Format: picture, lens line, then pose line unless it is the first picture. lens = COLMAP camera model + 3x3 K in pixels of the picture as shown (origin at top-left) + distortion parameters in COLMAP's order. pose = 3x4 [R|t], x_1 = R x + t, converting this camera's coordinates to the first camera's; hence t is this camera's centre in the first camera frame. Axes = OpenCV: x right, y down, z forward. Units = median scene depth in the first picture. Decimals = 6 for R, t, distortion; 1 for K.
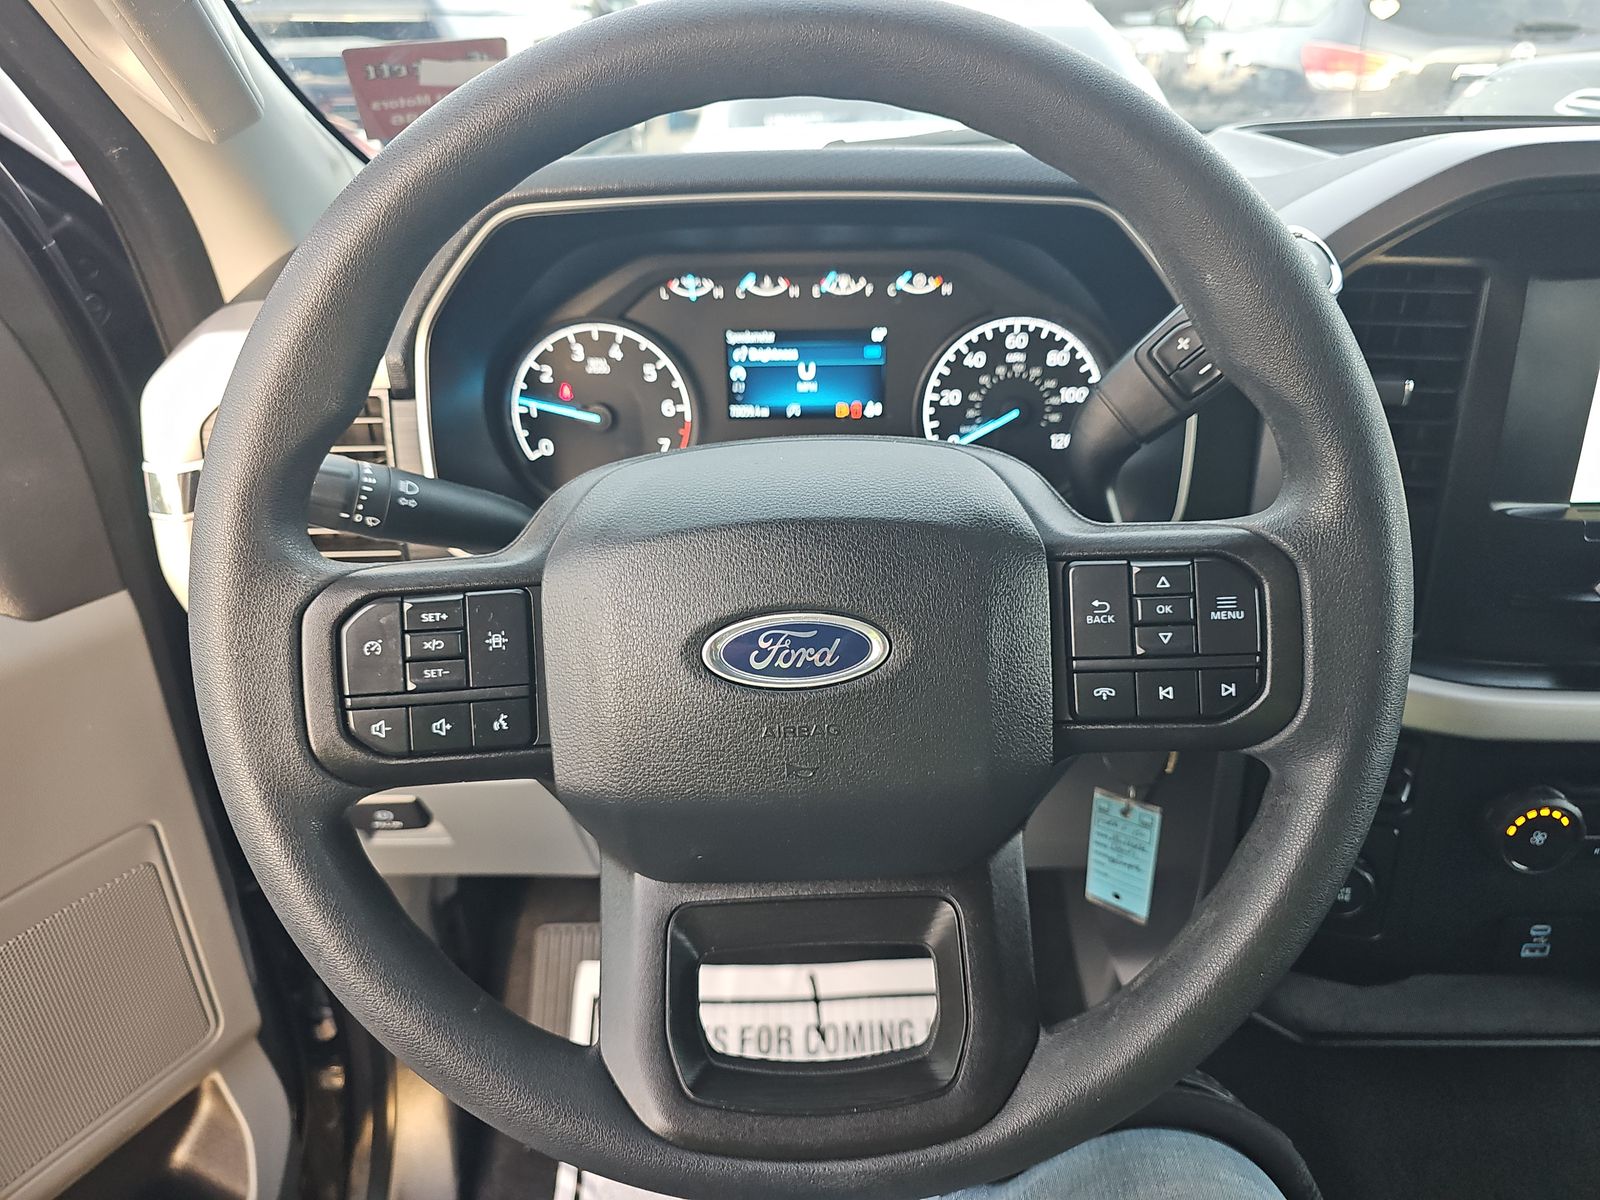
lens RADIAL K [[1098.4, 0, 806.5], [0, 1098.4, 599.8], [0, 0, 1]] dist [0.047413, -0.029482]
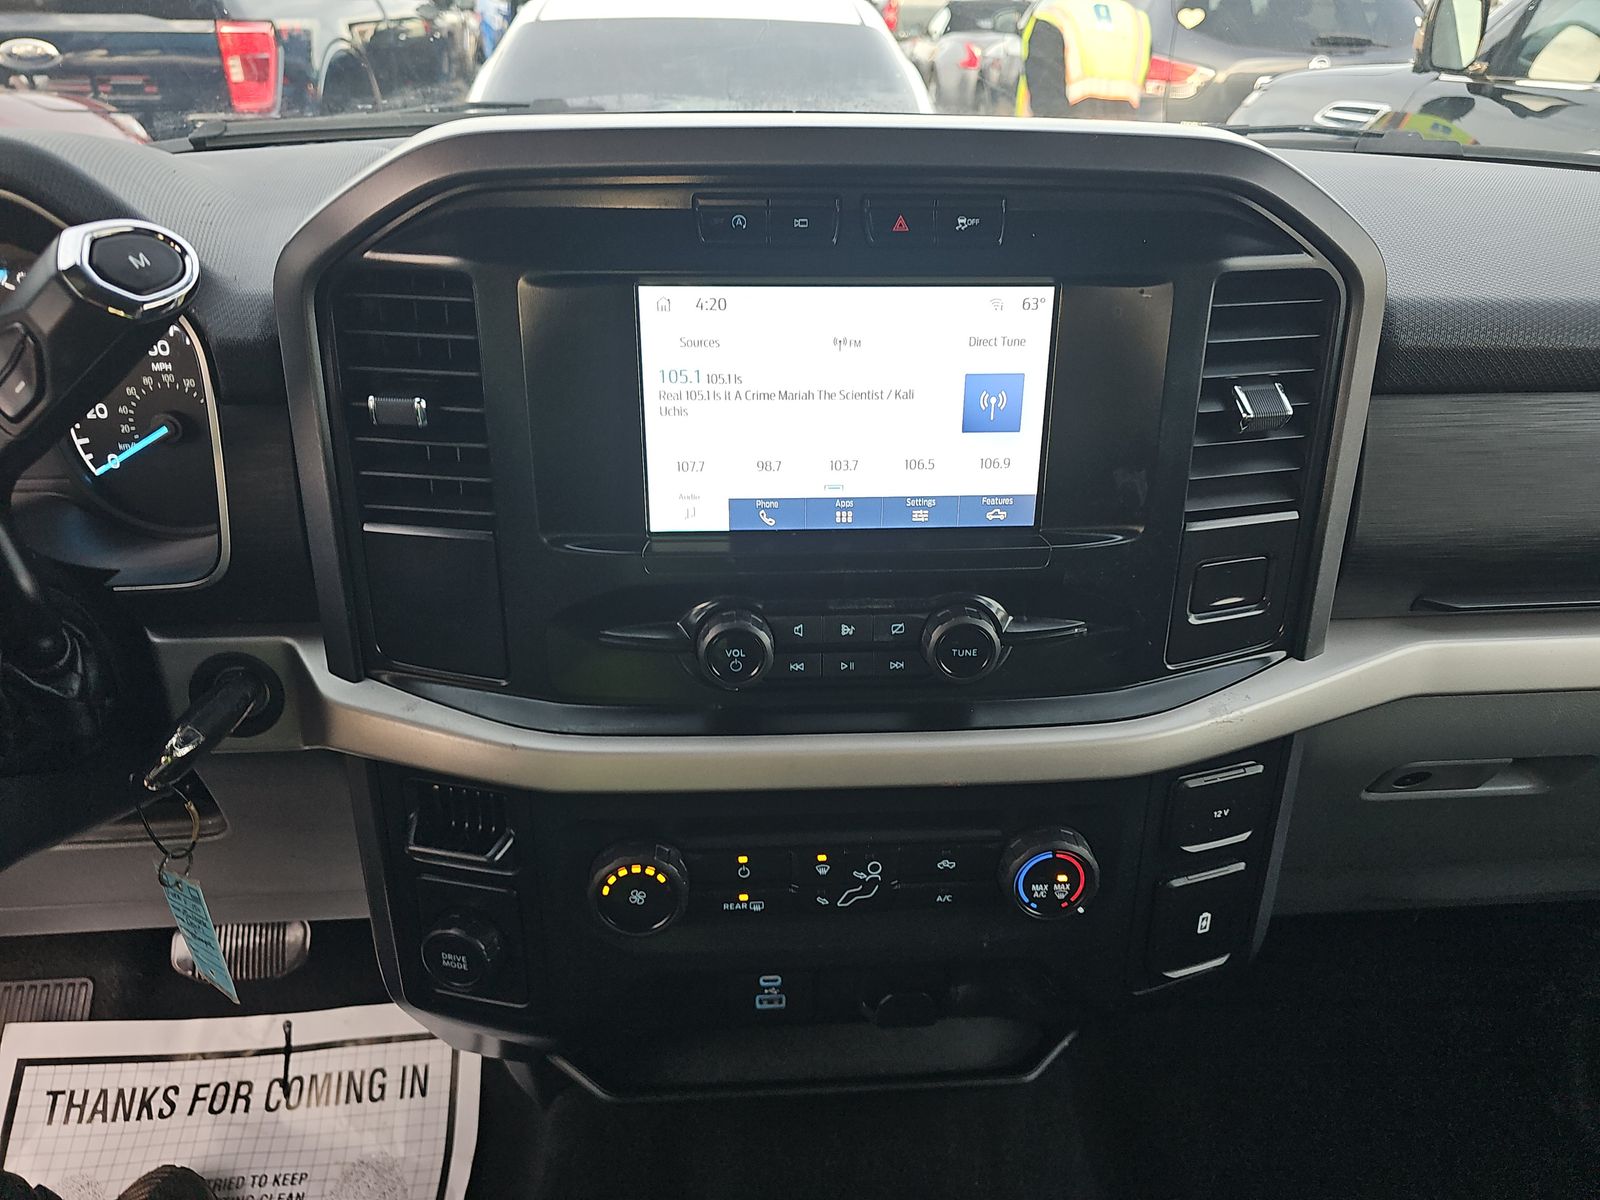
lens RADIAL K [[1089.7, 0, 799.5], [0, 1089.7, 597.3], [0, 0, 1]] dist [0.024267, -0.027287]
pose [[0.998014, -0.013556, 0.061522, 0.628175], [0.013381, 0.999905, 0.003266, -0.028551], [-0.061560, -0.002436, 0.998100, 0.083506]]
